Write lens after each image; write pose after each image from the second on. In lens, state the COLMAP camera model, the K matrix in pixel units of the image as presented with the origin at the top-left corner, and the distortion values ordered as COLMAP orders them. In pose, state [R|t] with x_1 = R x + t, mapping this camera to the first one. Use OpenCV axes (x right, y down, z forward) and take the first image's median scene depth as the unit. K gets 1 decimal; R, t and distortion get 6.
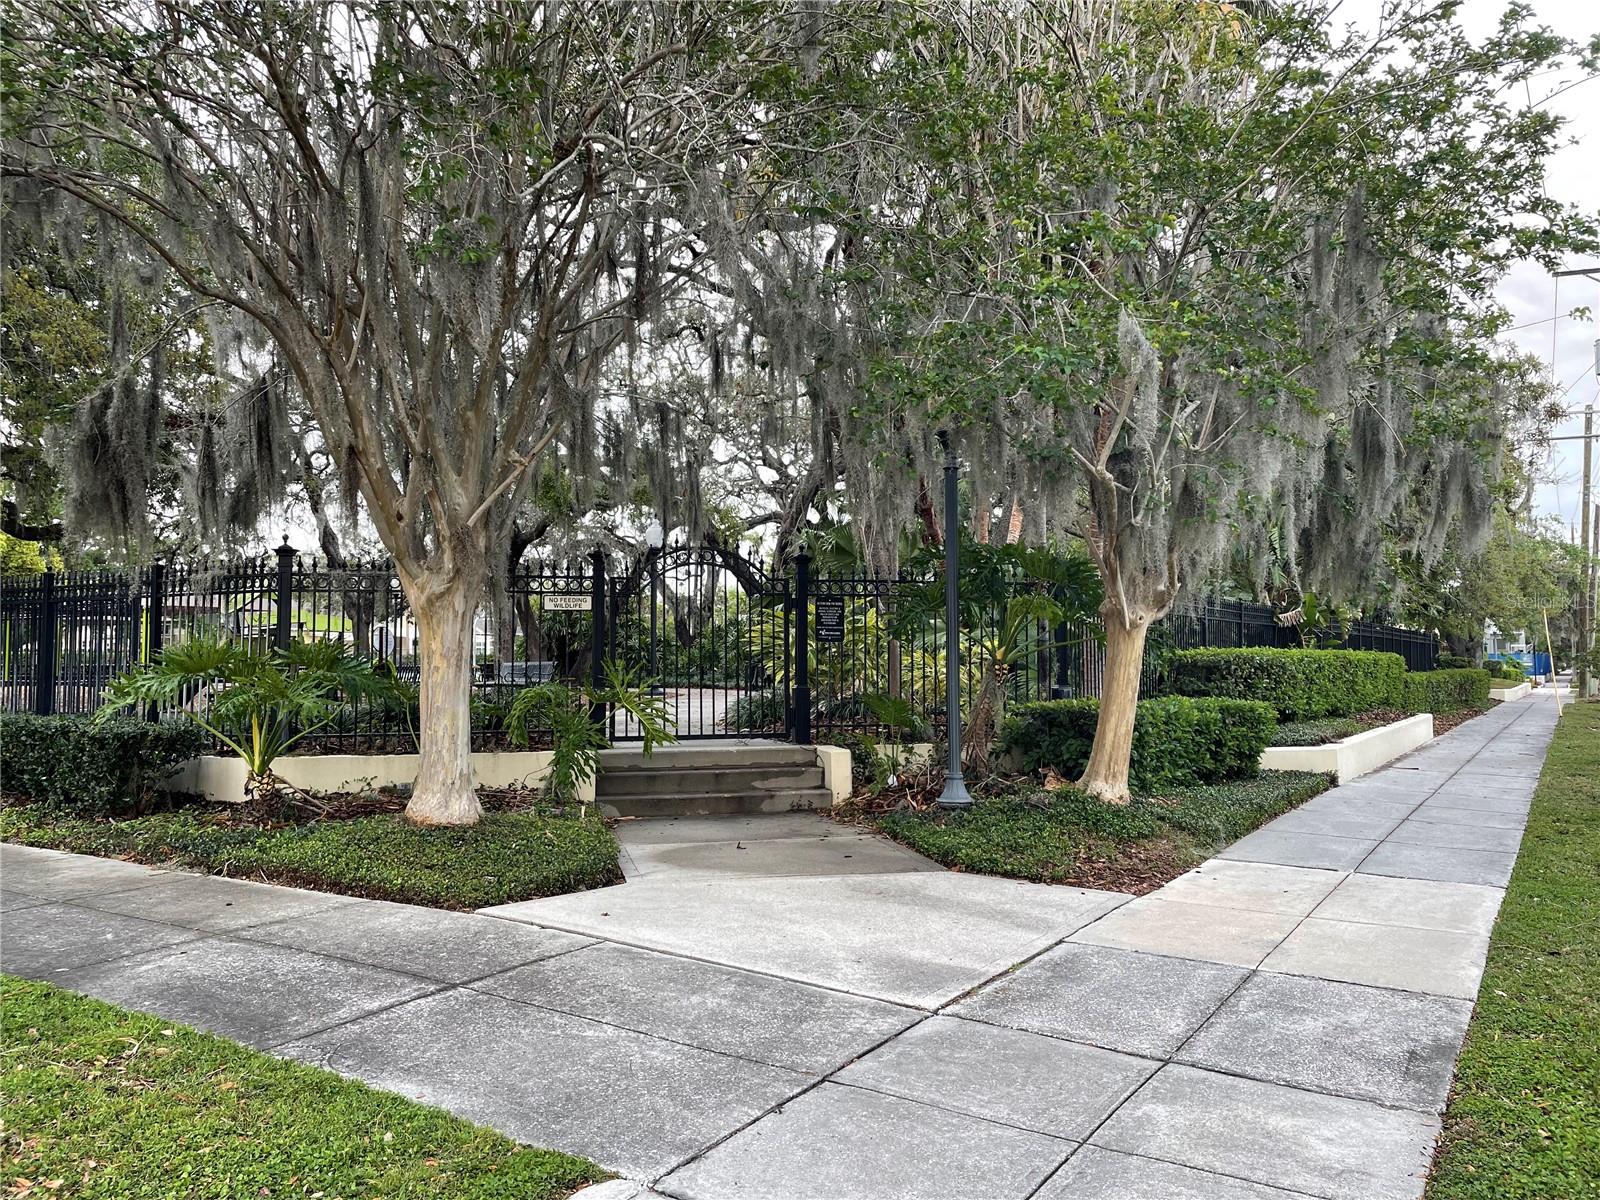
lens RADIAL K [[1201.0, 0, 819.5], [0, 1201.0, 594.8], [0, 0, 1]] dist [0.012993, 0.001916]
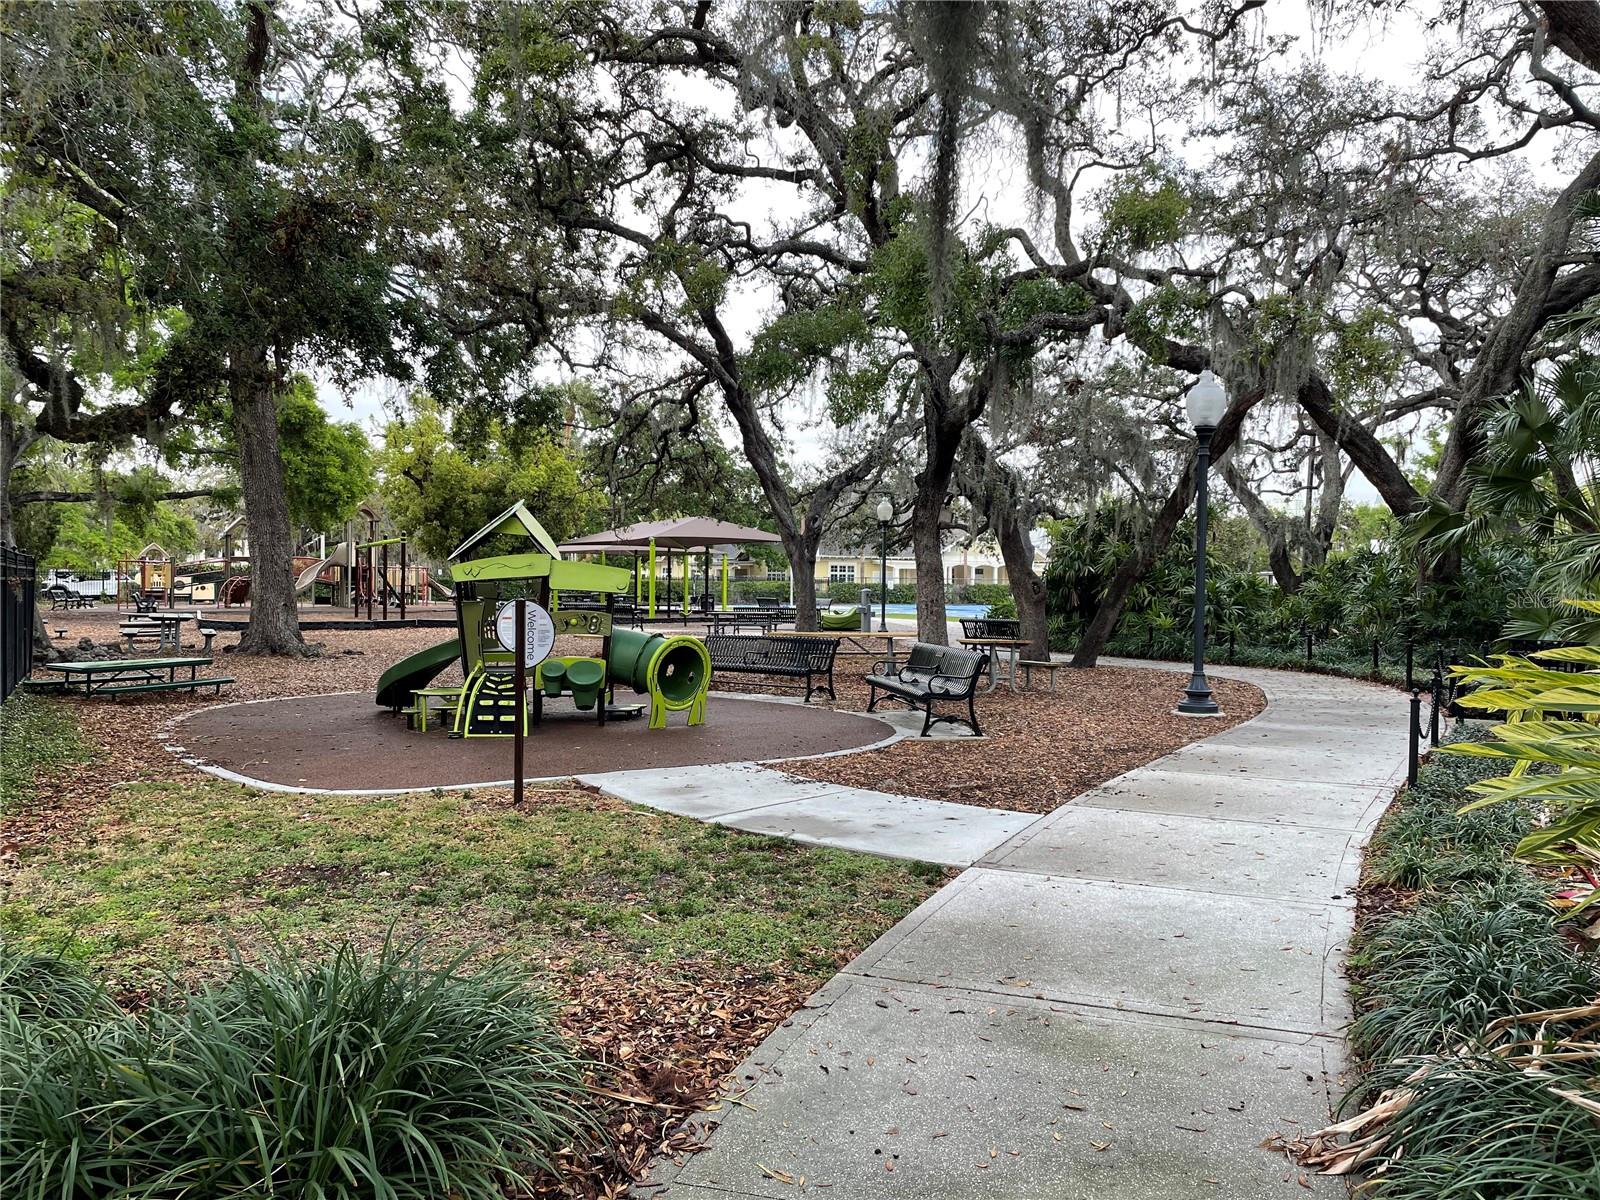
lens RADIAL K [[1201.0, 0, 819.5], [0, 1201.0, 594.8], [0, 0, 1]] dist [0.012993, 0.001916]
pose [[0.882931, 0.036032, -0.468117, -0.024143], [-0.008405, 0.998104, 0.060973, 0.006294], [0.469427, -0.049900, 0.881560, 0.254592]]
